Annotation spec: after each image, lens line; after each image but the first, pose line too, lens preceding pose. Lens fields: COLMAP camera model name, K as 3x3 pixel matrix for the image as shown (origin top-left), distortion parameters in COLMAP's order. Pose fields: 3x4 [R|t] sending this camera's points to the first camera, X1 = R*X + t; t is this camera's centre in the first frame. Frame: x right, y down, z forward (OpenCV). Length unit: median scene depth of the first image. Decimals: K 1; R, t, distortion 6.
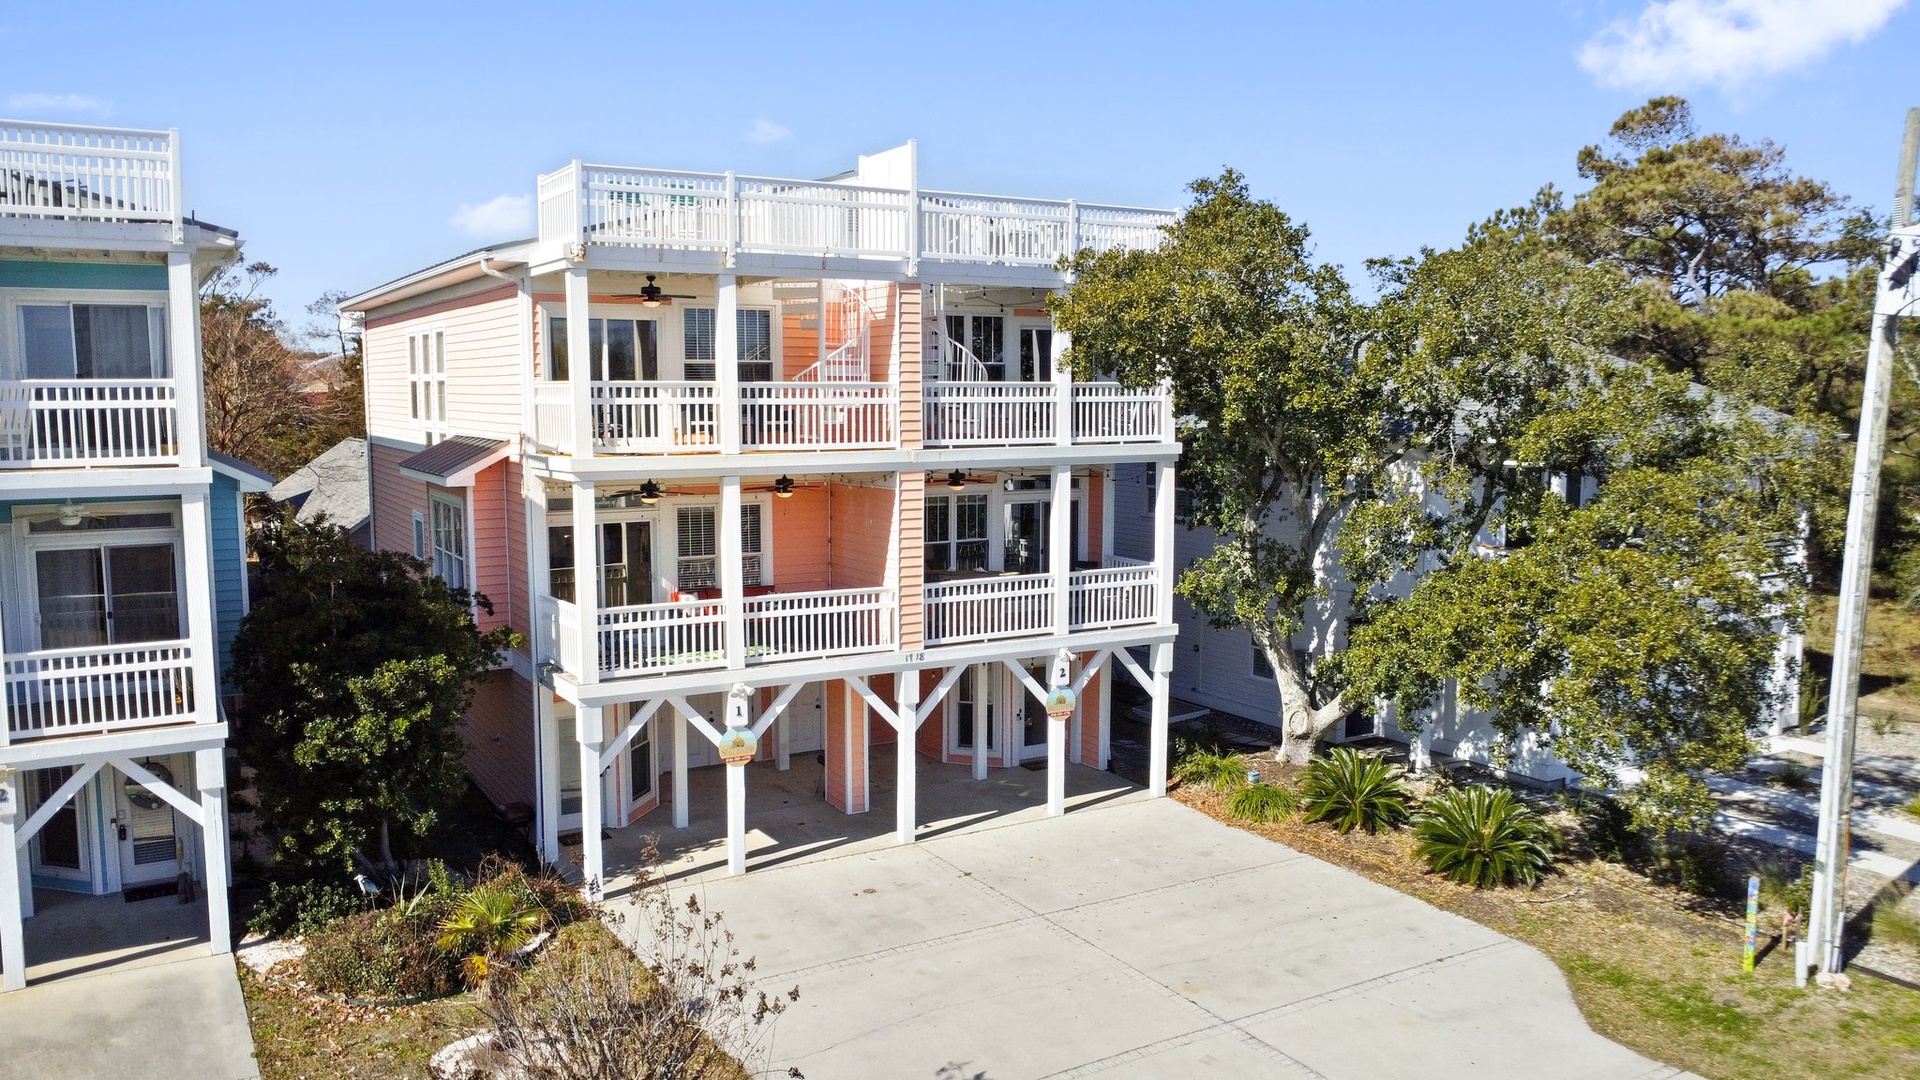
lens RADIAL K [[1457.9, 0, 960.0], [0, 1457.9, 540.0], [0, 0, 1]] dist [-0.037956, -0.004928]
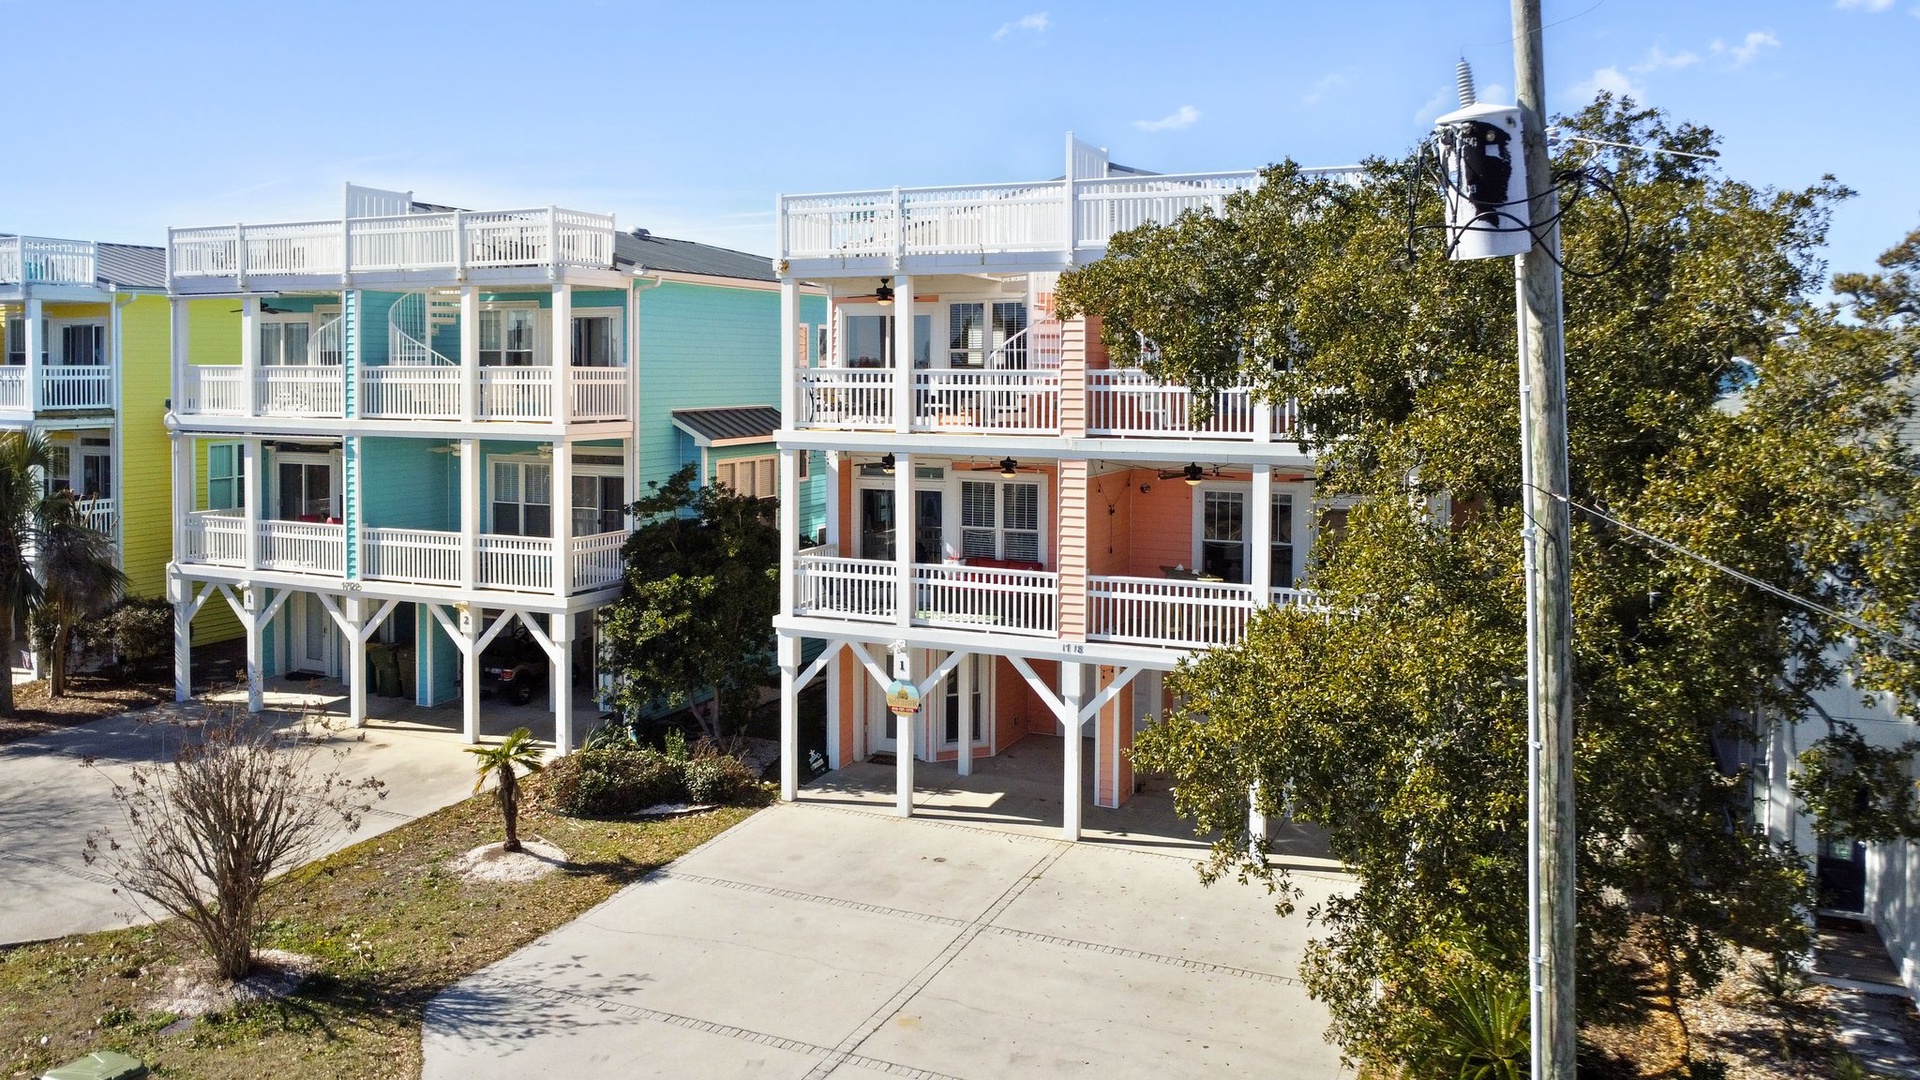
lens RADIAL K [[1384.4, 0, 1021.1], [0, 1384.4, 389.7], [0, 0, 1]] dist [-0.004526, -0.002221]
pose [[0.595851, 0.013102, -0.802988, 0.763783], [-0.089702, 0.994696, -0.050332, -0.047396], [0.798070, 0.102020, 0.593866, 0.439937]]
